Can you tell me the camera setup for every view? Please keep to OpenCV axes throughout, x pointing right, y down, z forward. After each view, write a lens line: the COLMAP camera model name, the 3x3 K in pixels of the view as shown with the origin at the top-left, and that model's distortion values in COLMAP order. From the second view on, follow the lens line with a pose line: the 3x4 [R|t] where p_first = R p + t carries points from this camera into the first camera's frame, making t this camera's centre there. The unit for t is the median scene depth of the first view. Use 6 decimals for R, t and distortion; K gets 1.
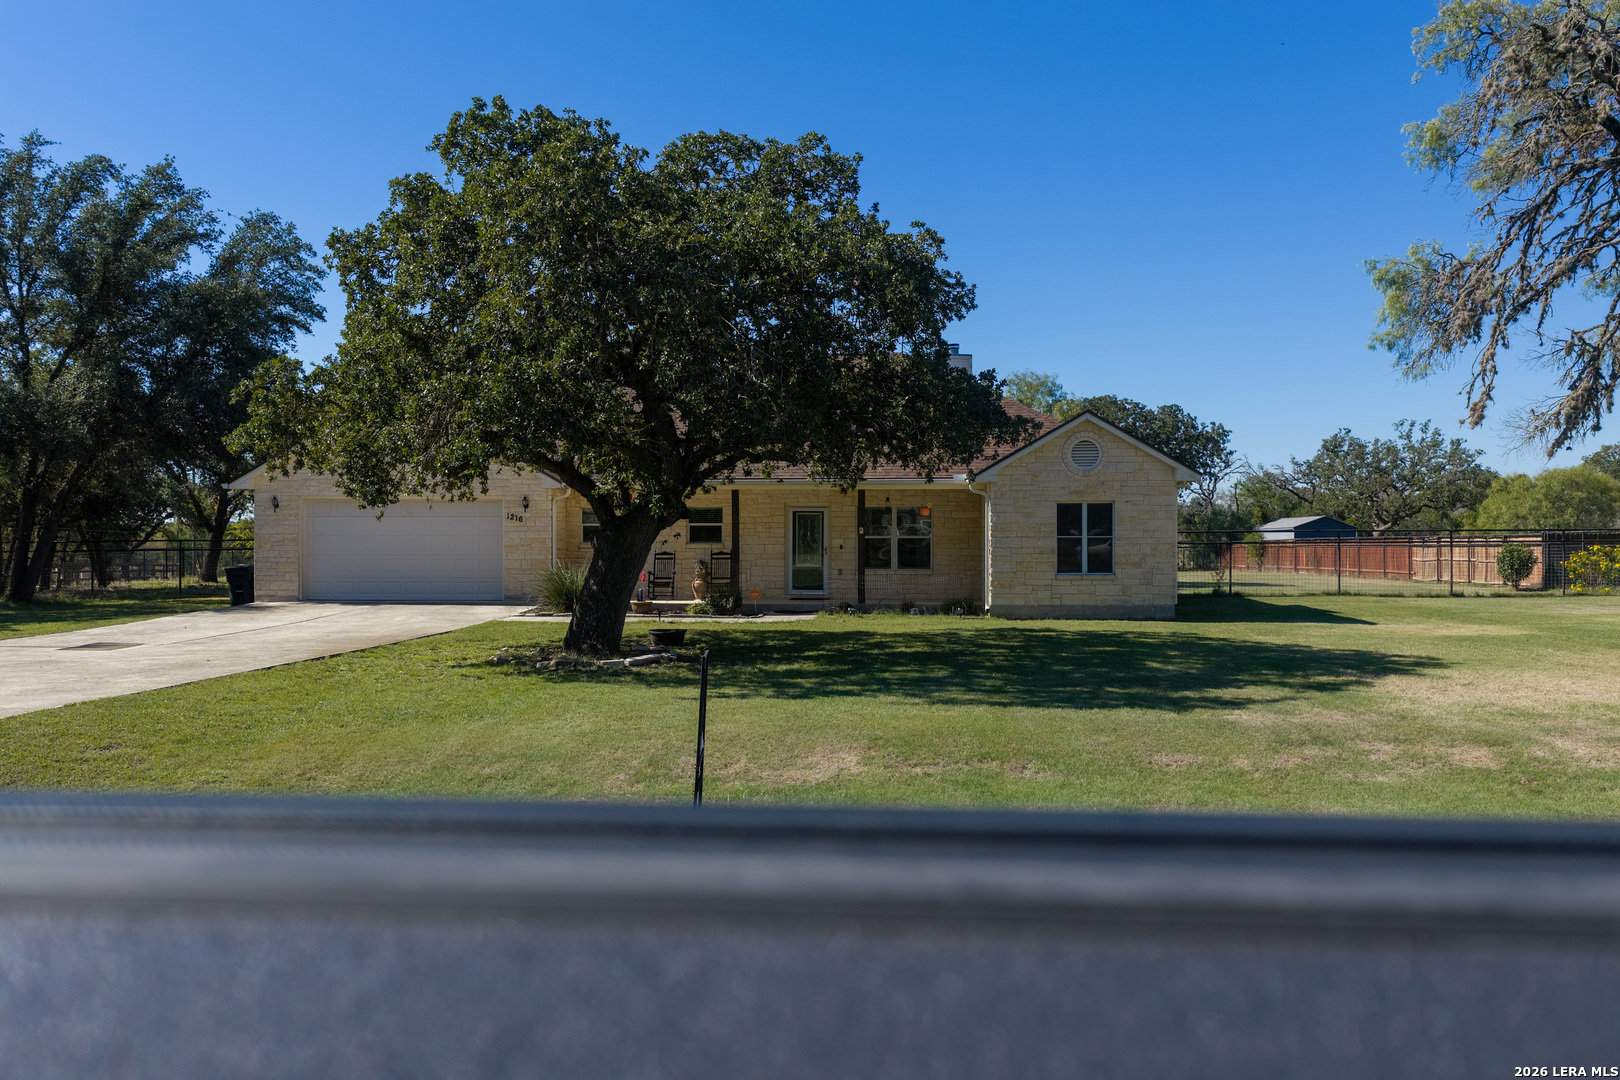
lens RADIAL K [[1336.5, 0, 810.3], [0, 1336.5, 540.2], [0, 0, 1]] dist [0.009828, -0.006810]
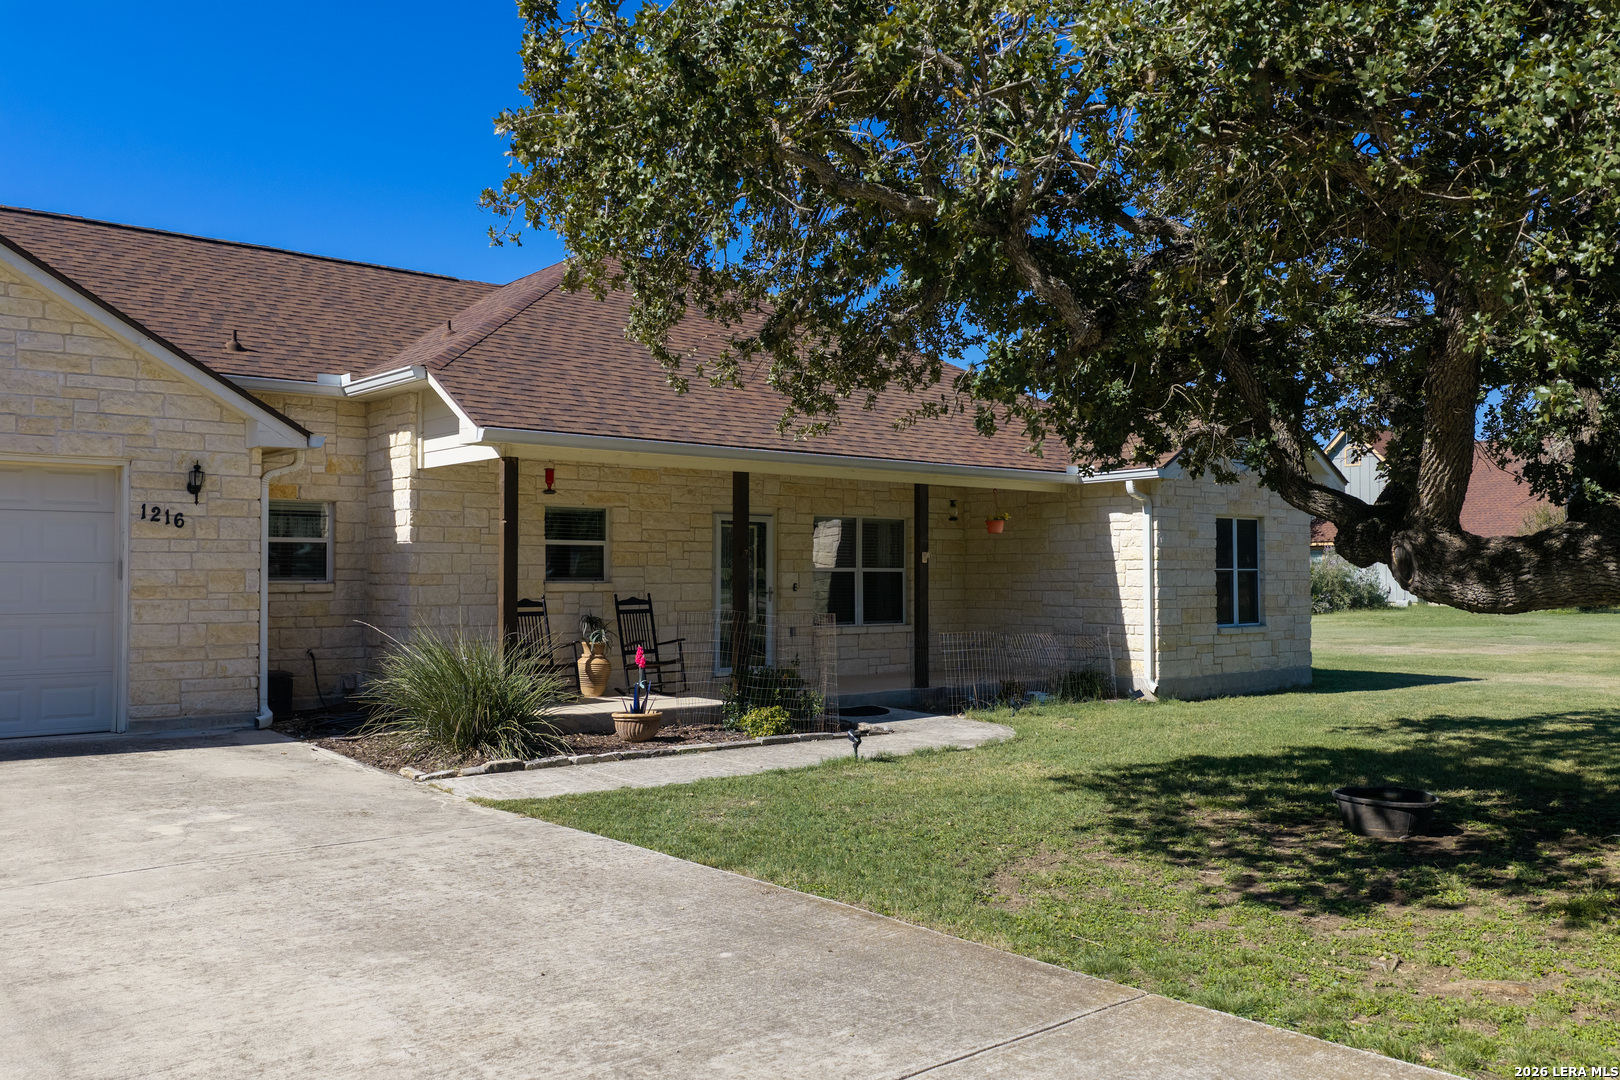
lens RADIAL K [[1336.5, 0, 809.7], [0, 1336.5, 542.1], [0, 0, 1]] dist [0.009828, -0.006810]
pose [[0.703686, 0.018126, 0.710280, -0.365368], [0.000348, 0.999666, -0.025855, 0.000621], [-0.710511, 0.018441, 0.703444, 0.594035]]
